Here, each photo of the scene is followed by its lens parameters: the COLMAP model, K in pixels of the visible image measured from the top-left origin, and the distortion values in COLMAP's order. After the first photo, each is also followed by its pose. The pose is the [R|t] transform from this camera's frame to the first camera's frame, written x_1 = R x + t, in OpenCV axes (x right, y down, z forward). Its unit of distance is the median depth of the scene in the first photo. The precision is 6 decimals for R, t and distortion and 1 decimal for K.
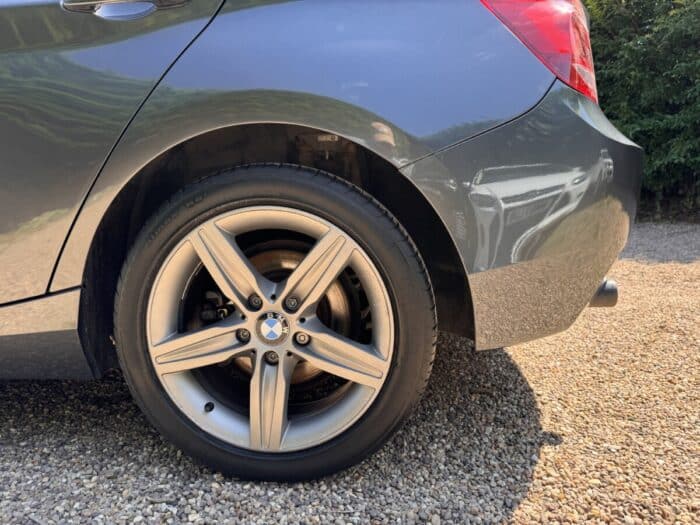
lens RADIAL K [[477.3, 0, 350.0], [0, 477.3, 262.5], [0, 0, 1]] dist [0.043280, -0.055663]
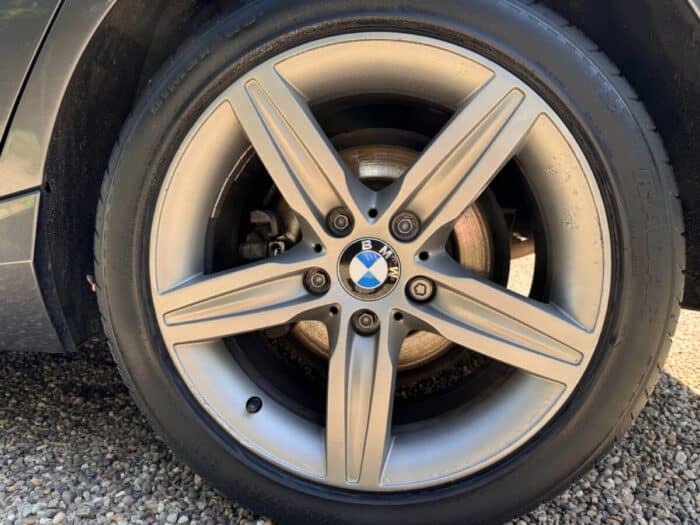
lens RADIAL K [[486.5, 0, 350.0], [0, 486.5, 262.5], [0, 0, 1]] dist [0.032205, -0.048412]
pose [[0.999024, 0.026231, -0.035535, -0.163223], [-0.026397, 0.999643, -0.004185, 0.131170], [0.035413, 0.005119, 0.999360, 0.423824]]
